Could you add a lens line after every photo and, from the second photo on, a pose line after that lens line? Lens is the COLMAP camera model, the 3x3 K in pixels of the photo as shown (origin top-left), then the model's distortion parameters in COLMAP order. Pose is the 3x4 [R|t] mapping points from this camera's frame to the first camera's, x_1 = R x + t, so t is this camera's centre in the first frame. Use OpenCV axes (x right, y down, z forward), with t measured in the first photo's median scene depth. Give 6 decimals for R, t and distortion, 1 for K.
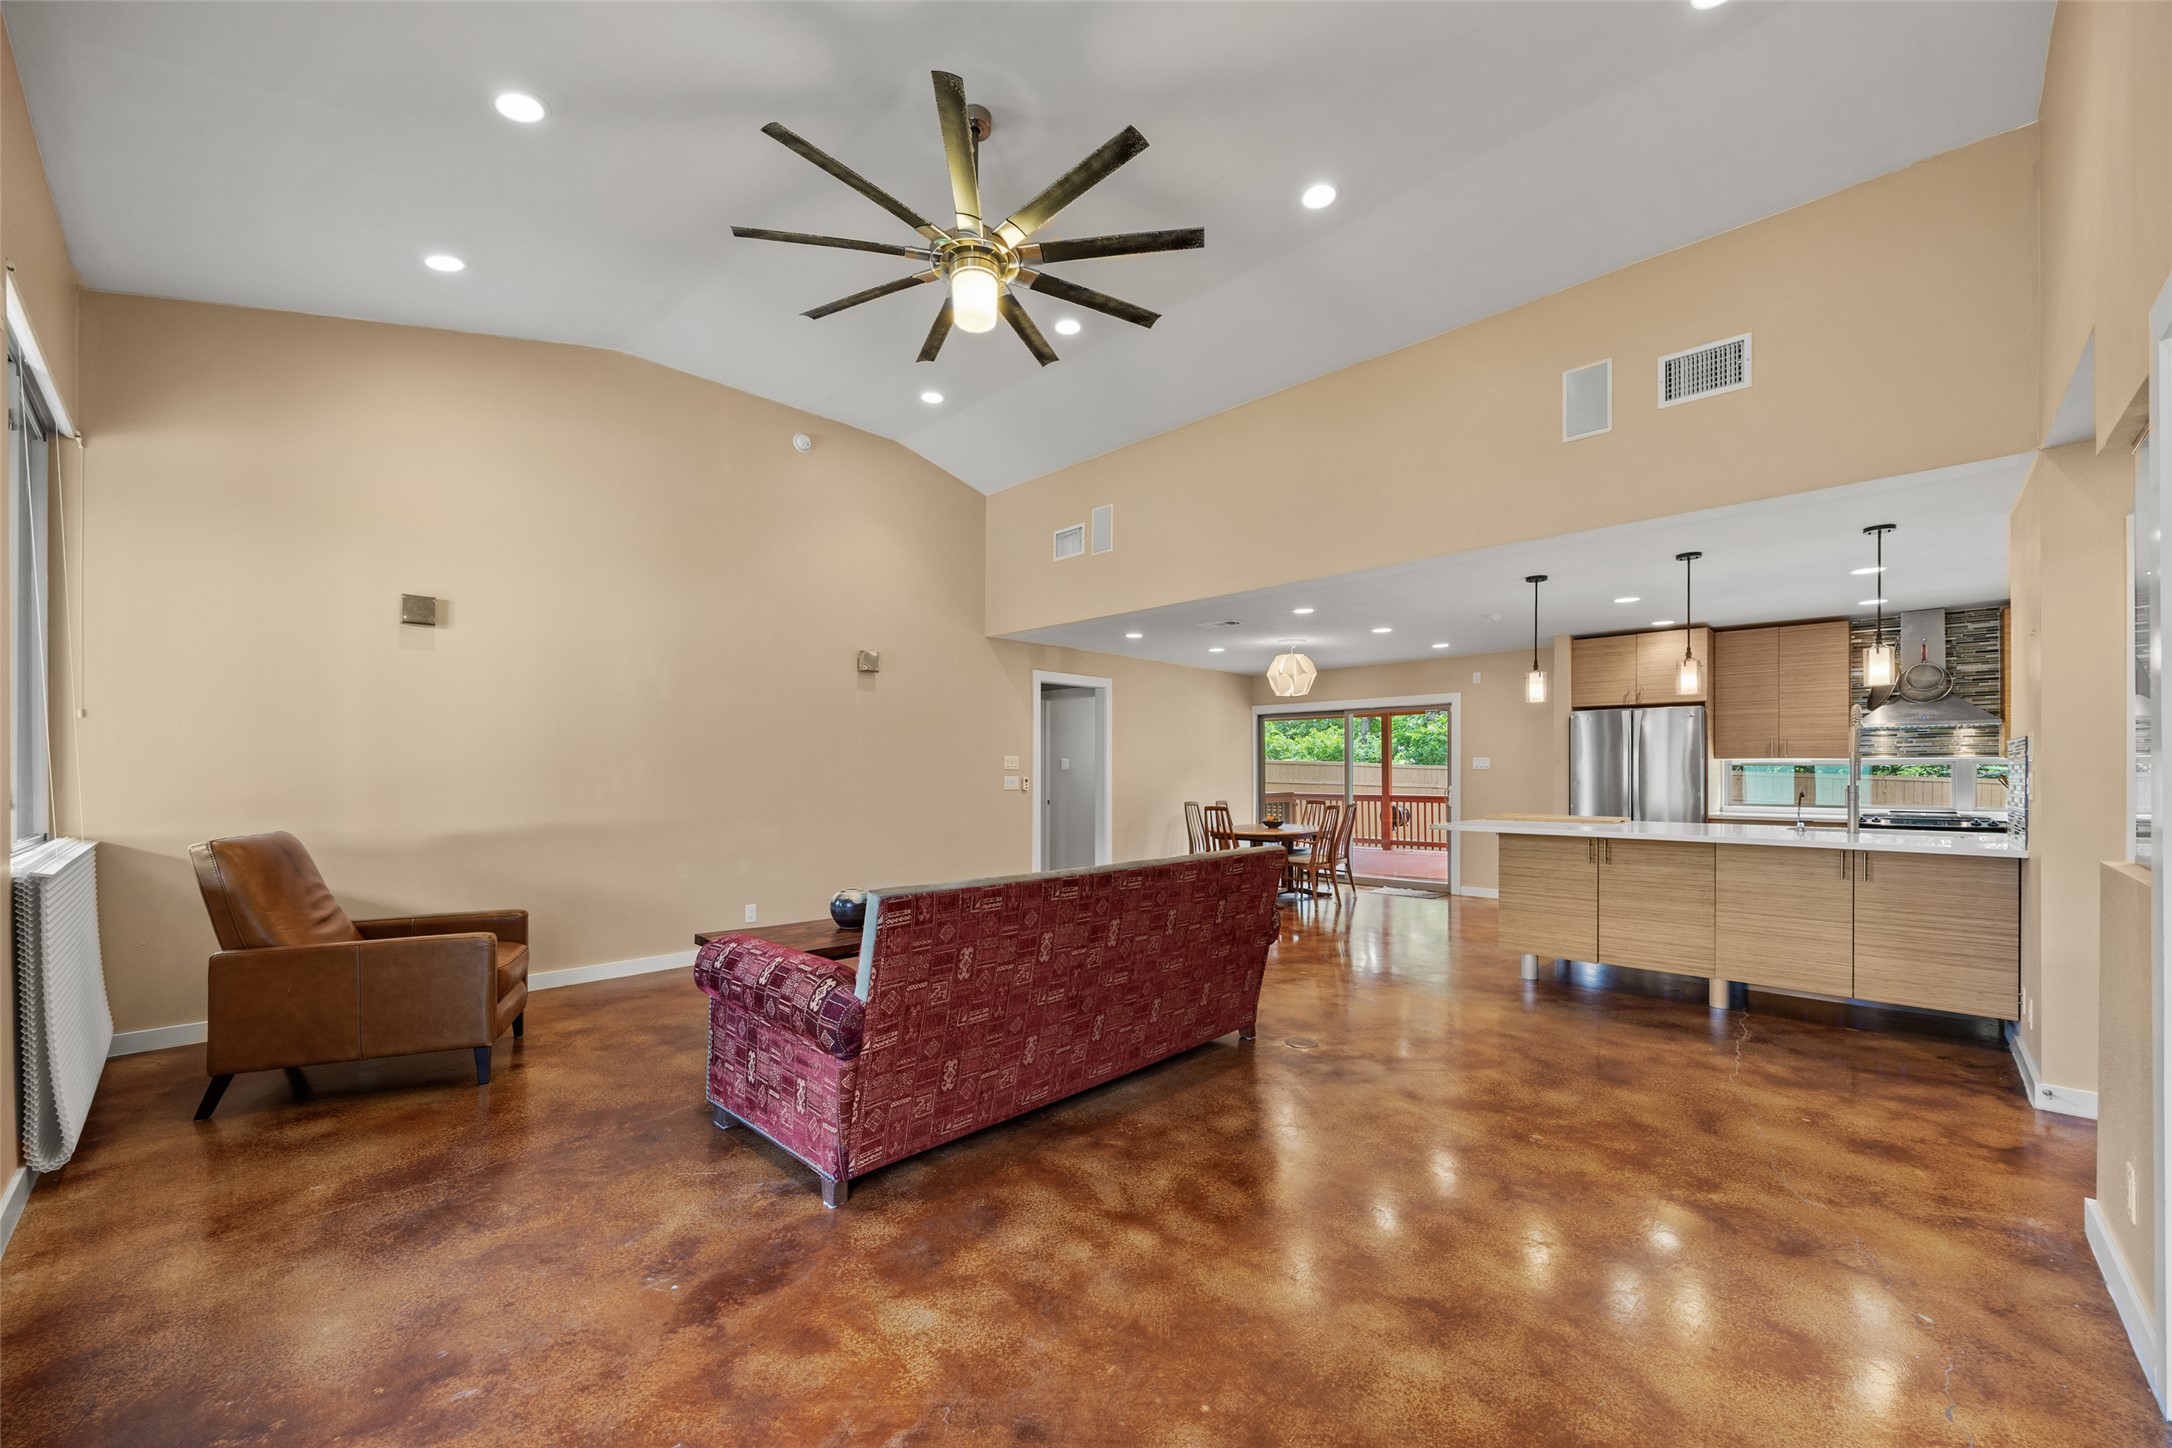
lens RADIAL K [[847.1, 0, 1086.4], [0, 847.1, 771.7], [0, 0, 1]] dist [0.001195, 0.000109]
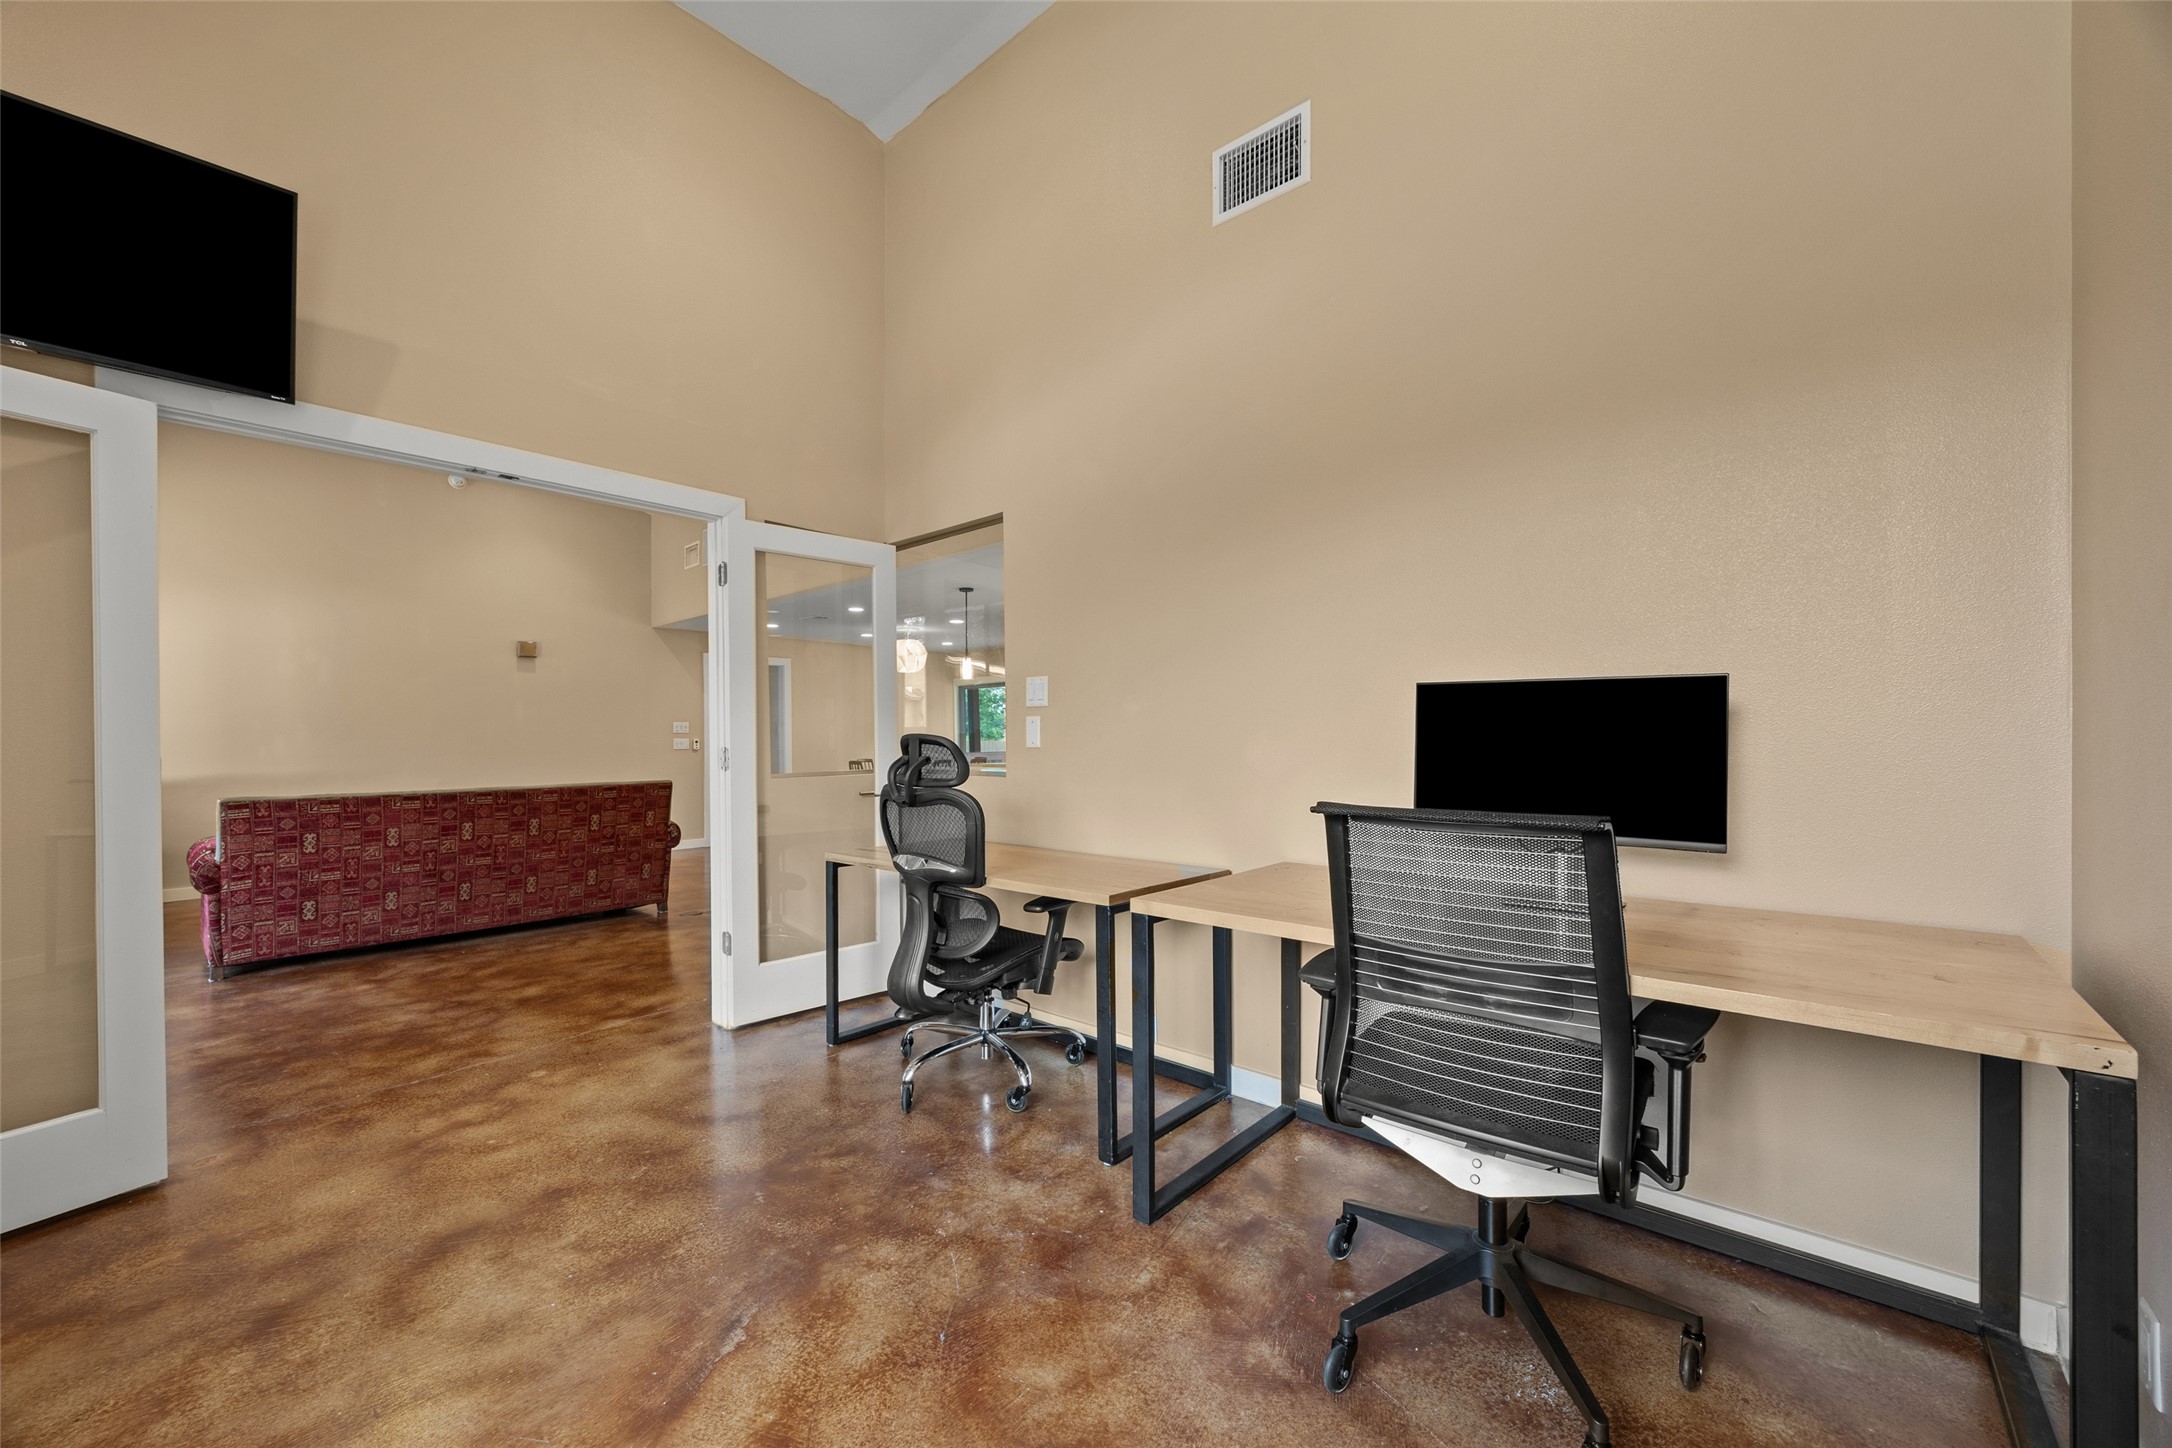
lens RADIAL K [[835.3, 0, 1088.4], [0, 835.3, 739.0], [0, 0, 1]] dist [0.000886, -0.000148]
pose [[0.999232, -0.009337, 0.038051, 1.144609], [0.009266, 0.999955, 0.002023, 0.023077], [-0.038068, -0.001669, 0.999274, -0.623895]]
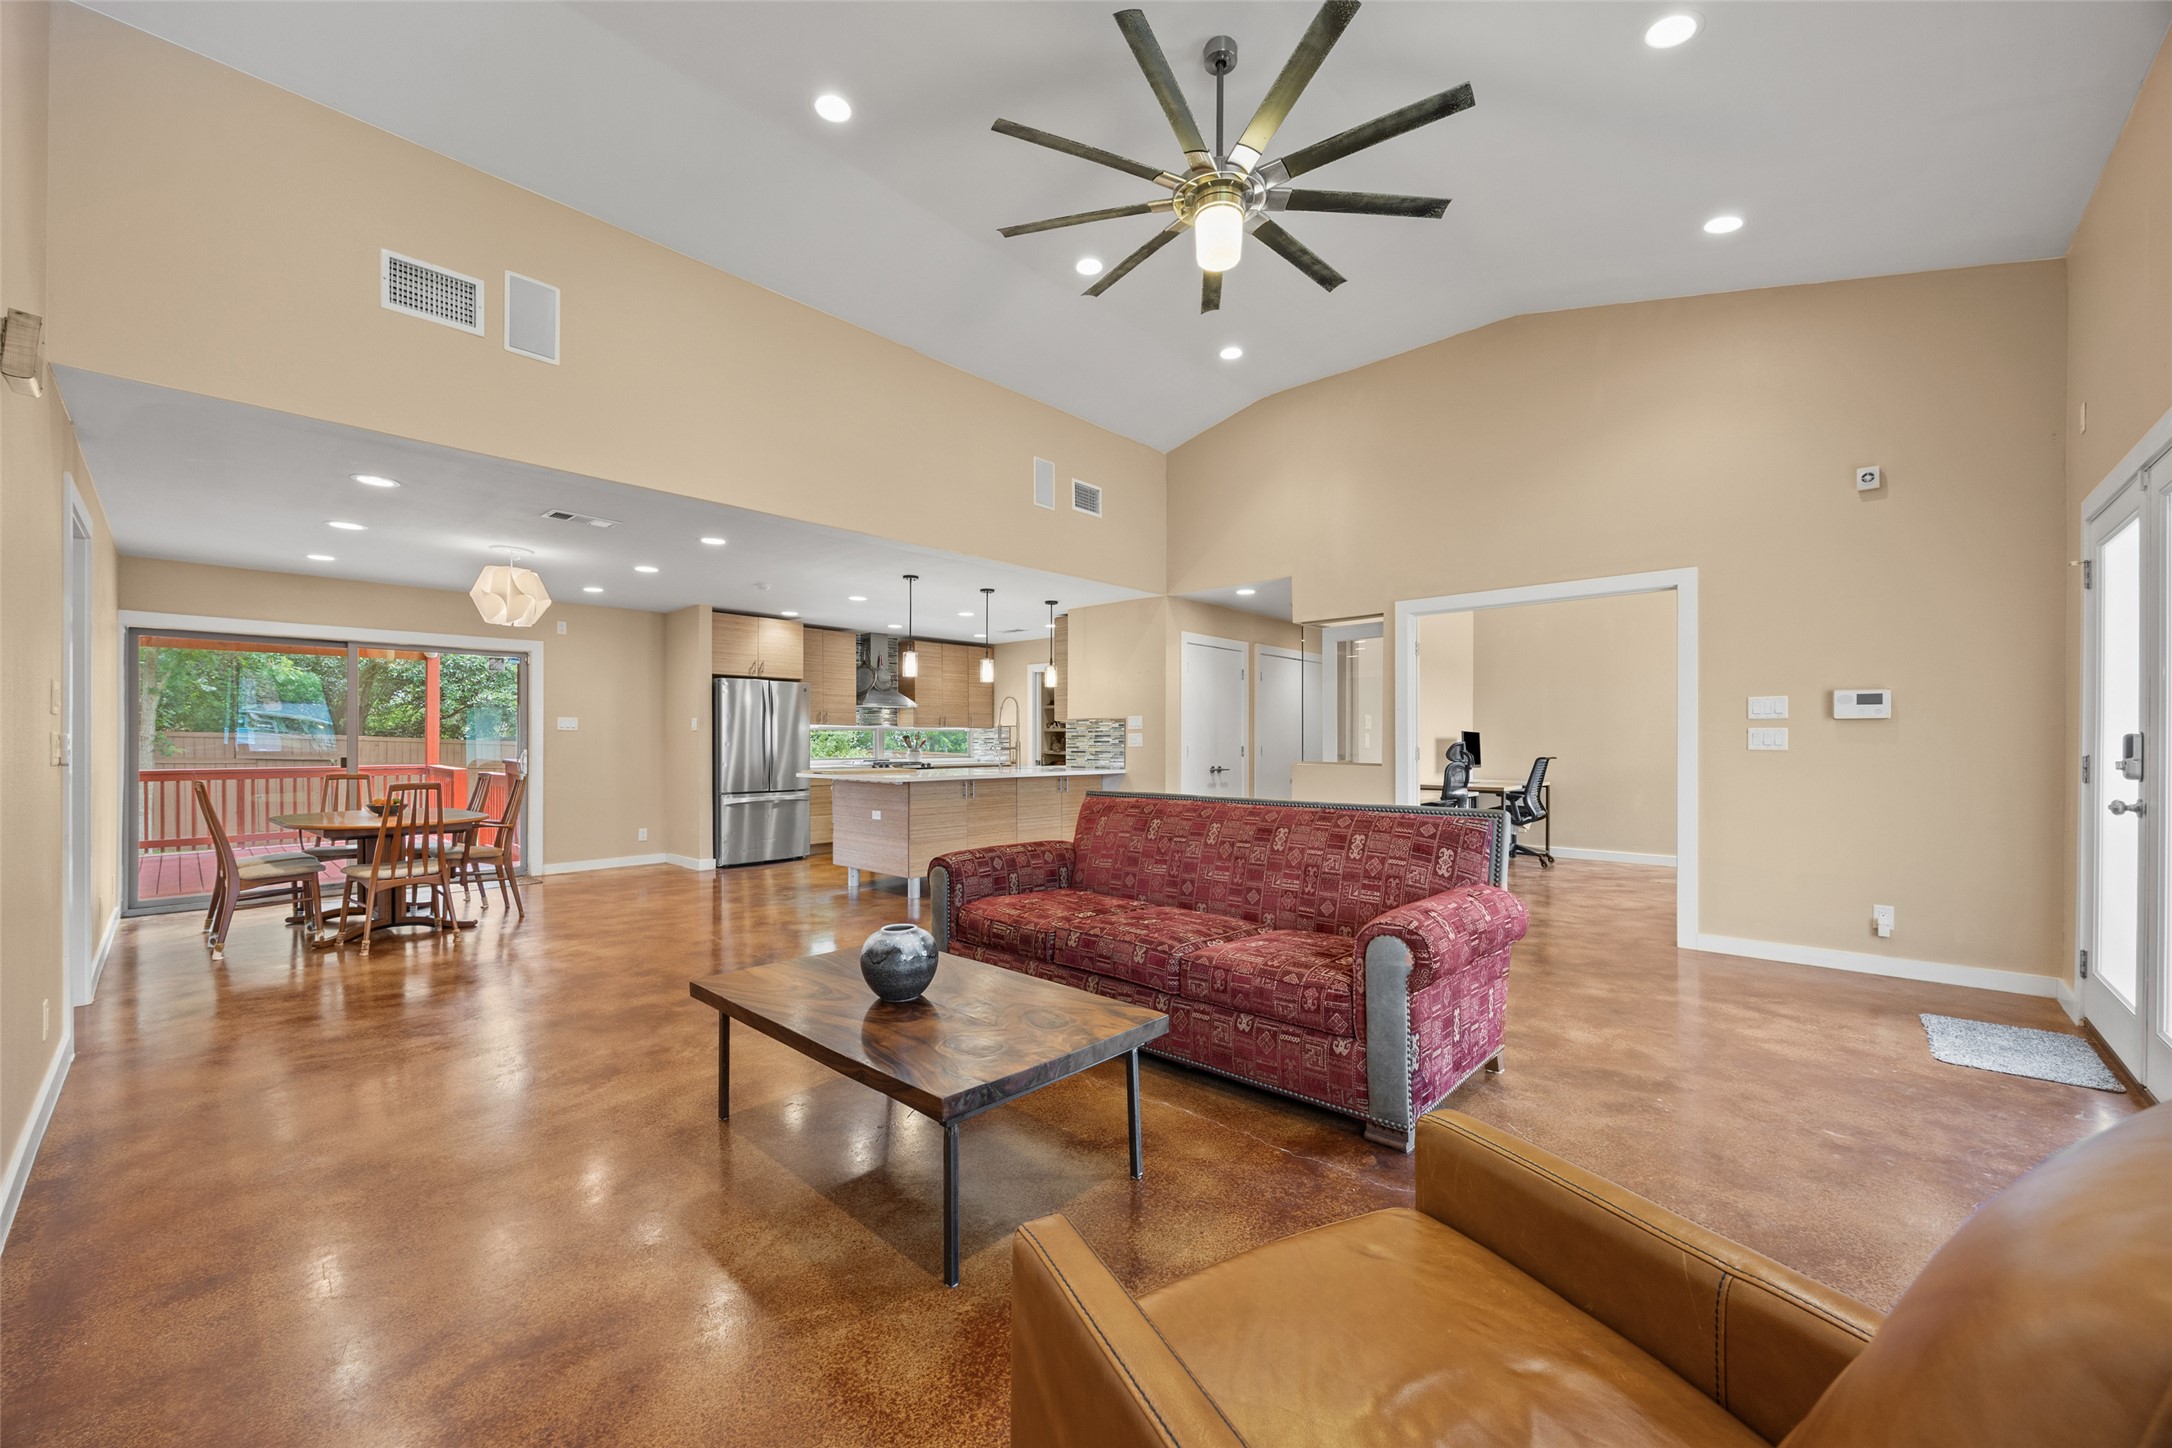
lens RADIAL K [[835.3, 0, 1088.4], [0, 835.3, 739.0], [0, 0, 1]] dist [0.000886, -0.000148]
pose [[-0.027968, 0.003009, 0.999604, -1.223178], [-0.000617, 0.999995, -0.003028, 0.025445], [-0.999609, -0.000702, -0.027966, 1.328220]]
